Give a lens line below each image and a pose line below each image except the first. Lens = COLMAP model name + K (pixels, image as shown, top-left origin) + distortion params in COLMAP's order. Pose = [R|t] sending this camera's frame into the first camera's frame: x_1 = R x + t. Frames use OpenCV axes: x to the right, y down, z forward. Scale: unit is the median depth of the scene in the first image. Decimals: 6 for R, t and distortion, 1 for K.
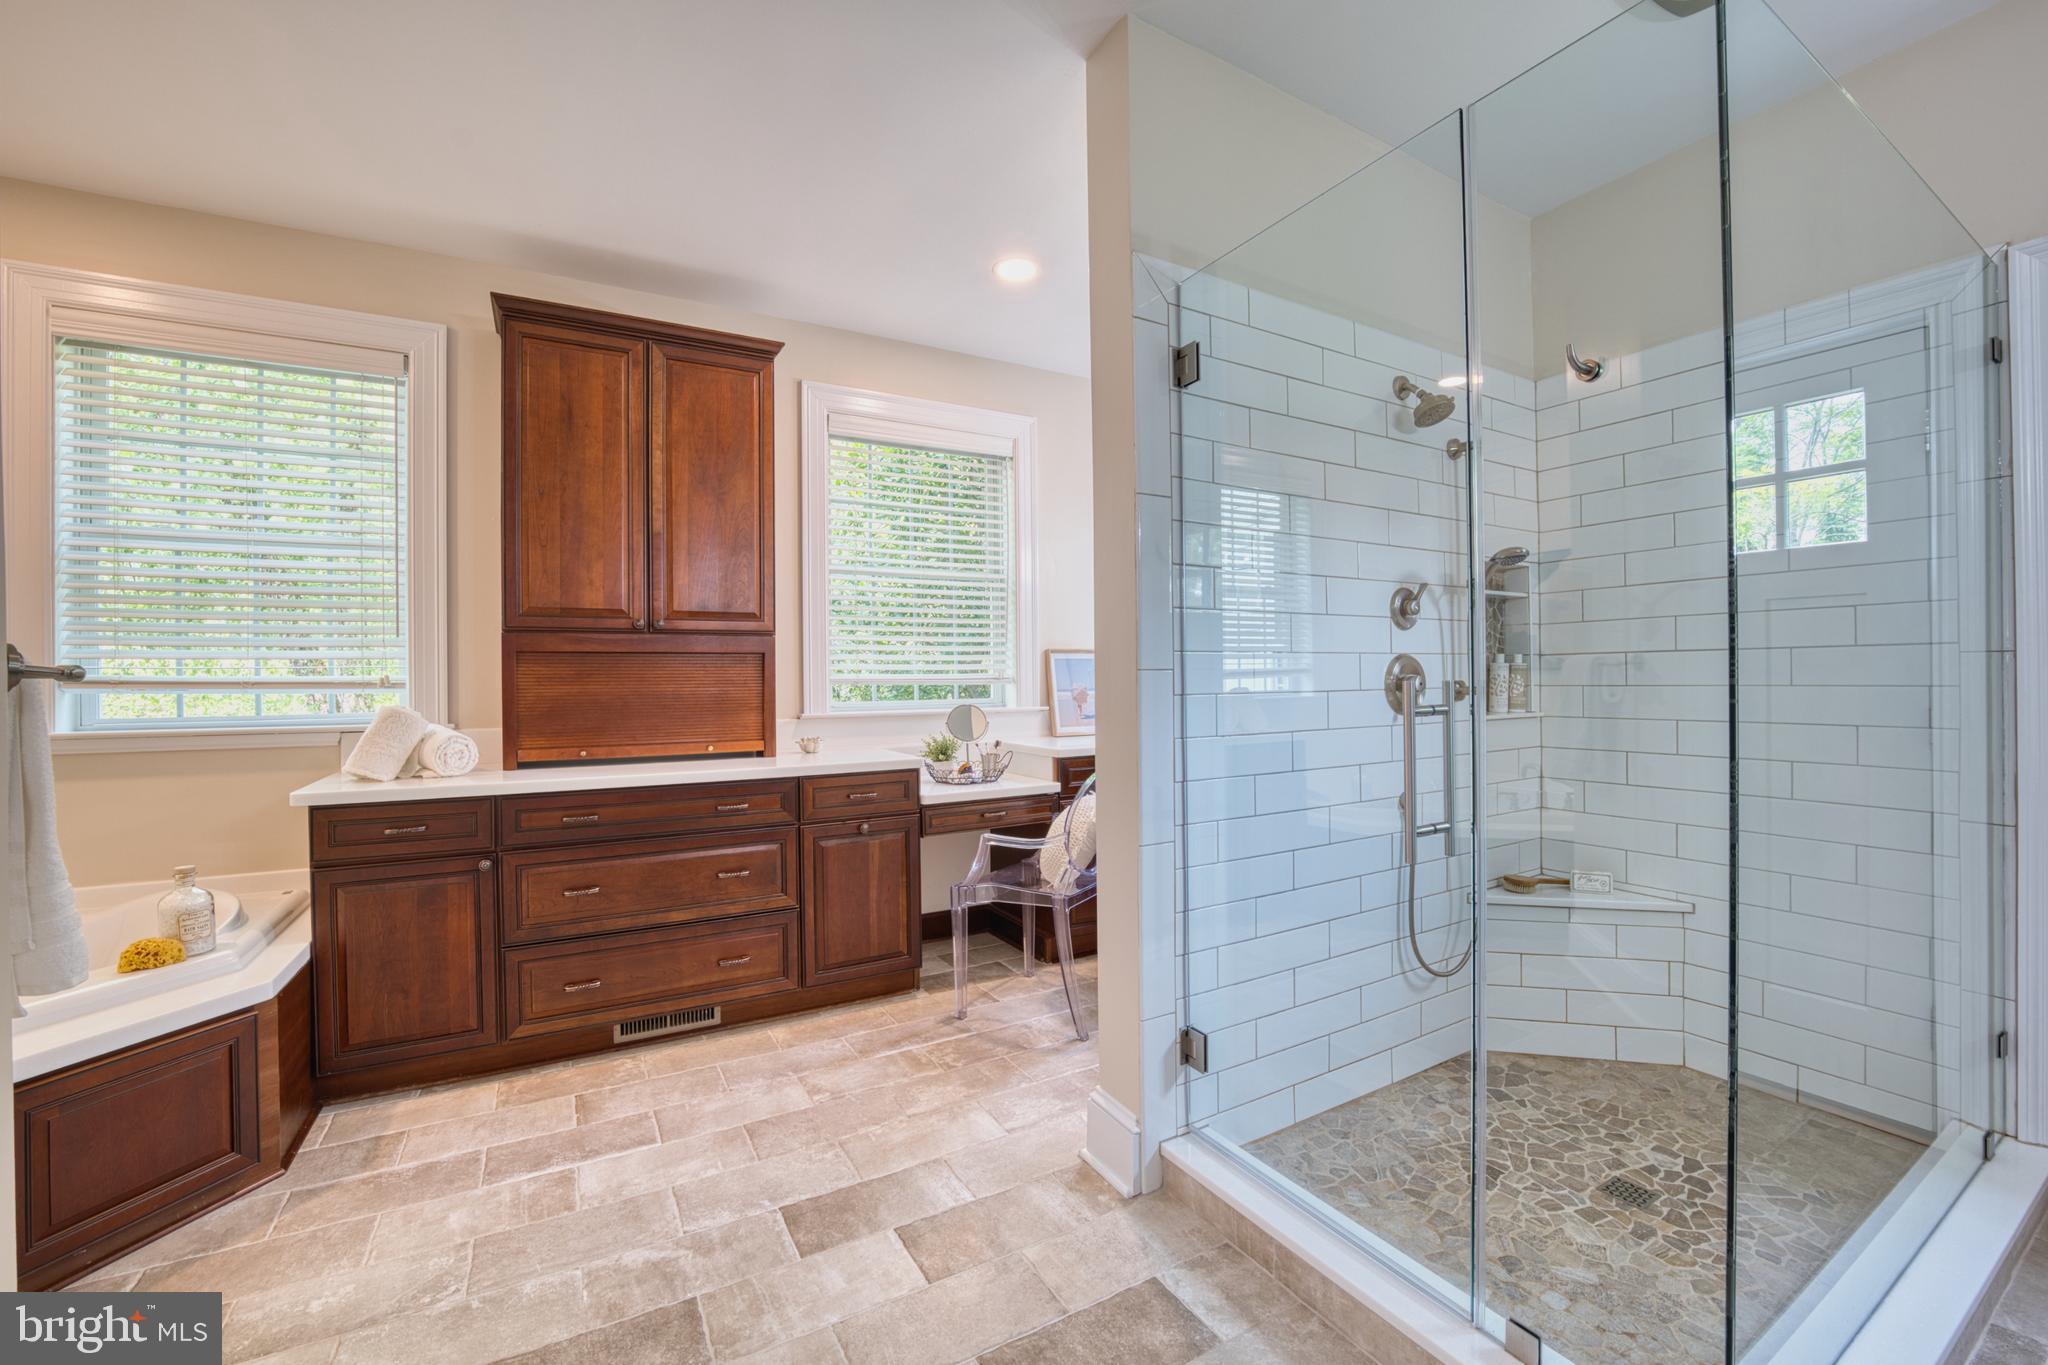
lens RADIAL K [[851.4, 0, 1016.8], [0, 851.4, 678.4], [0, 0, 1]] dist [-0.034620, 0.000361]
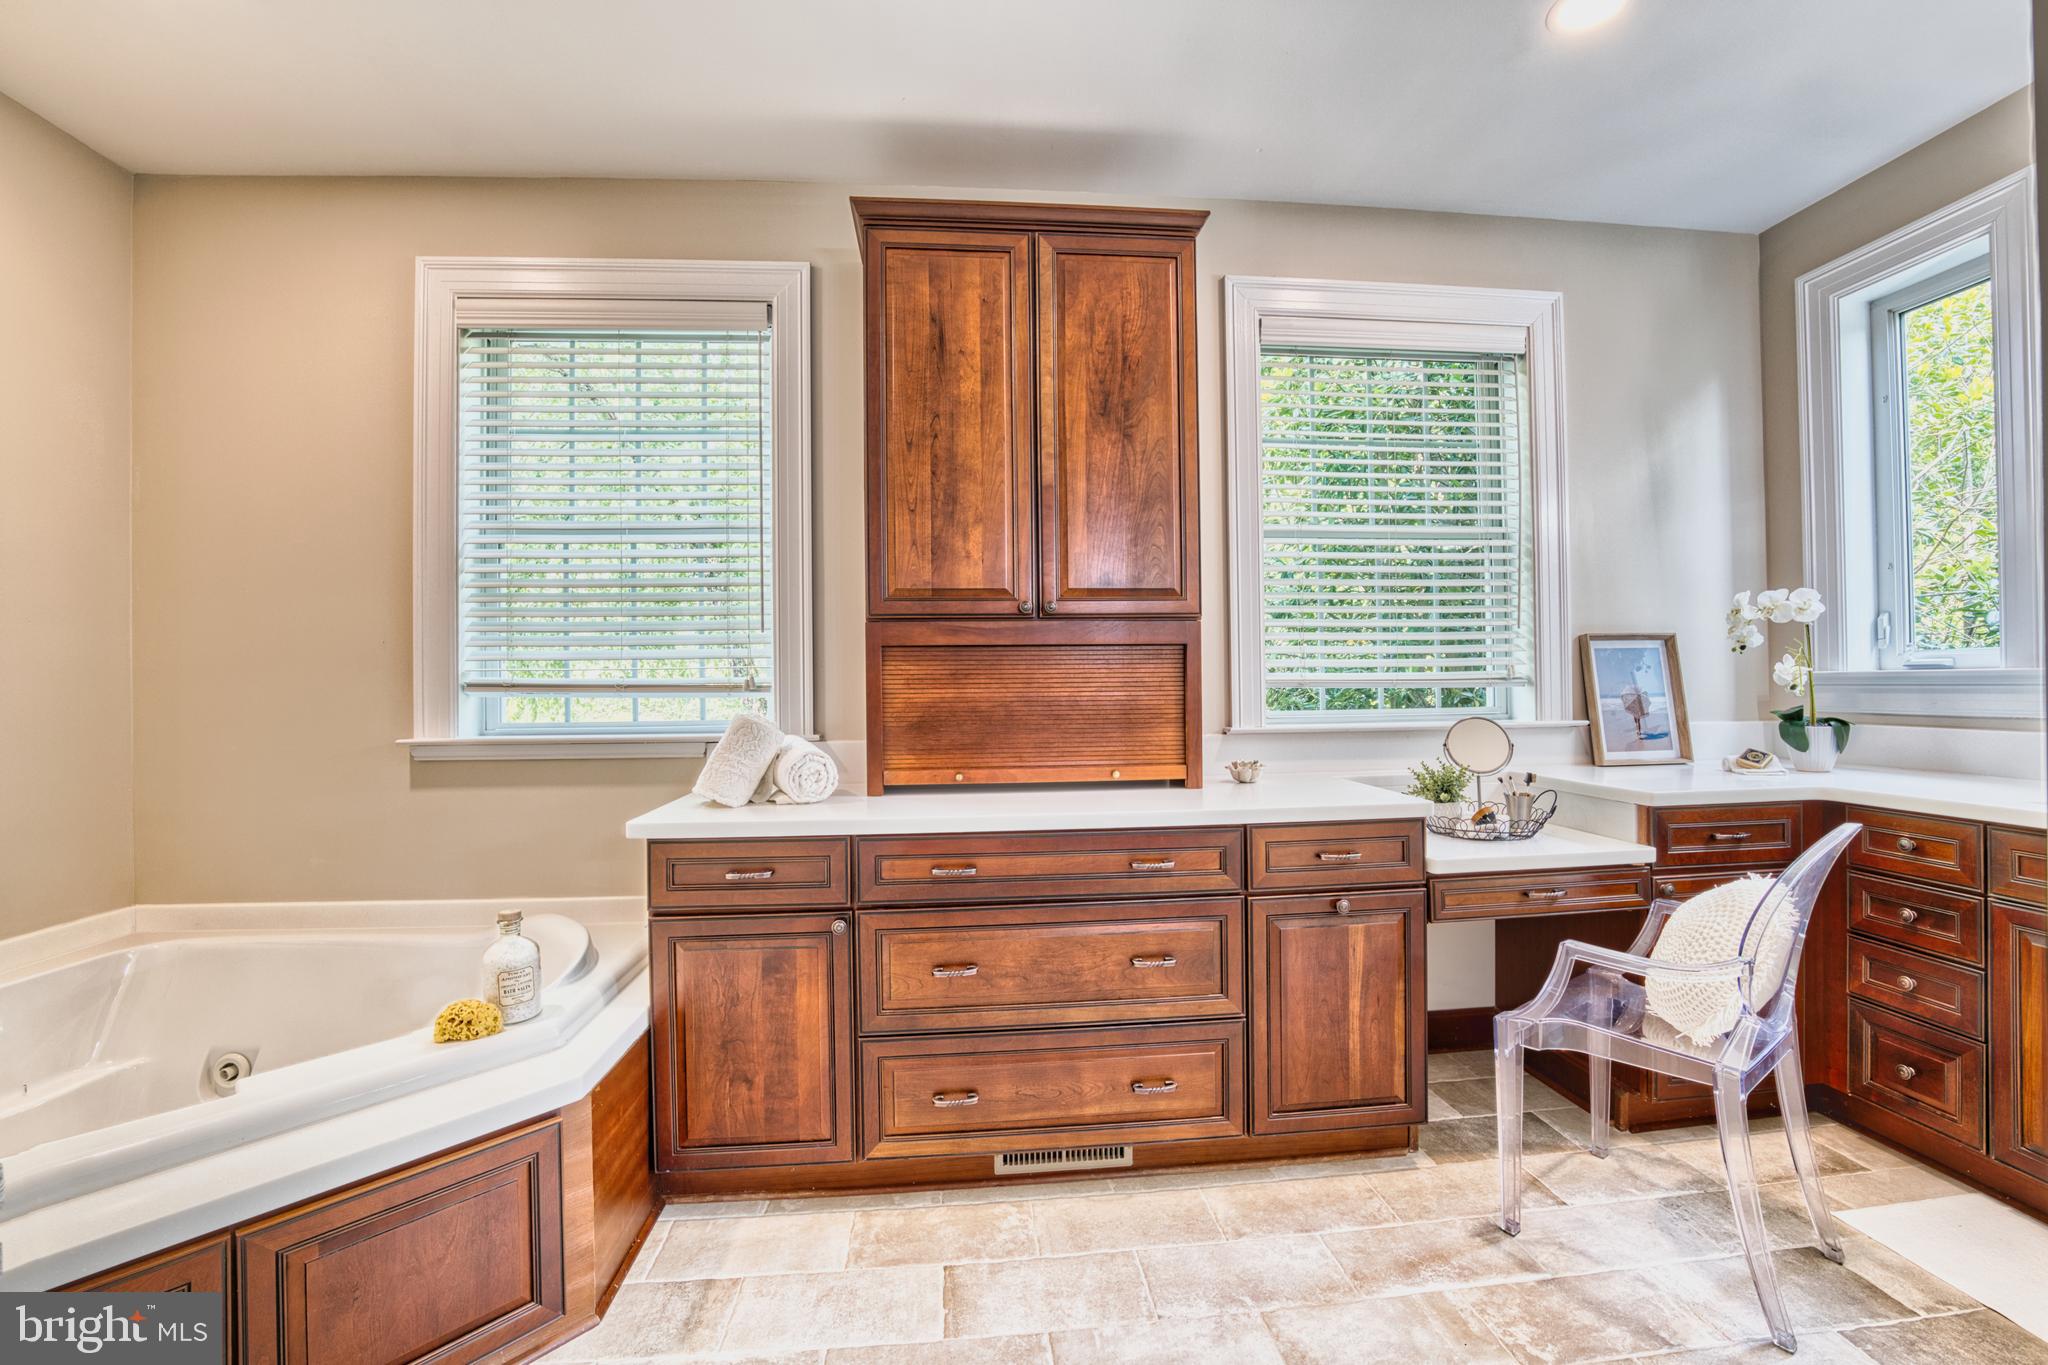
lens RADIAL K [[851.4, 0, 1016.8], [0, 851.4, 678.4], [0, 0, 1]] dist [-0.034620, 0.000361]
pose [[0.913995, -0.003224, -0.405712, -0.150994], [0.002442, 0.999994, -0.002445, 0.000730], [0.405718, 0.001244, 0.913998, 0.312006]]
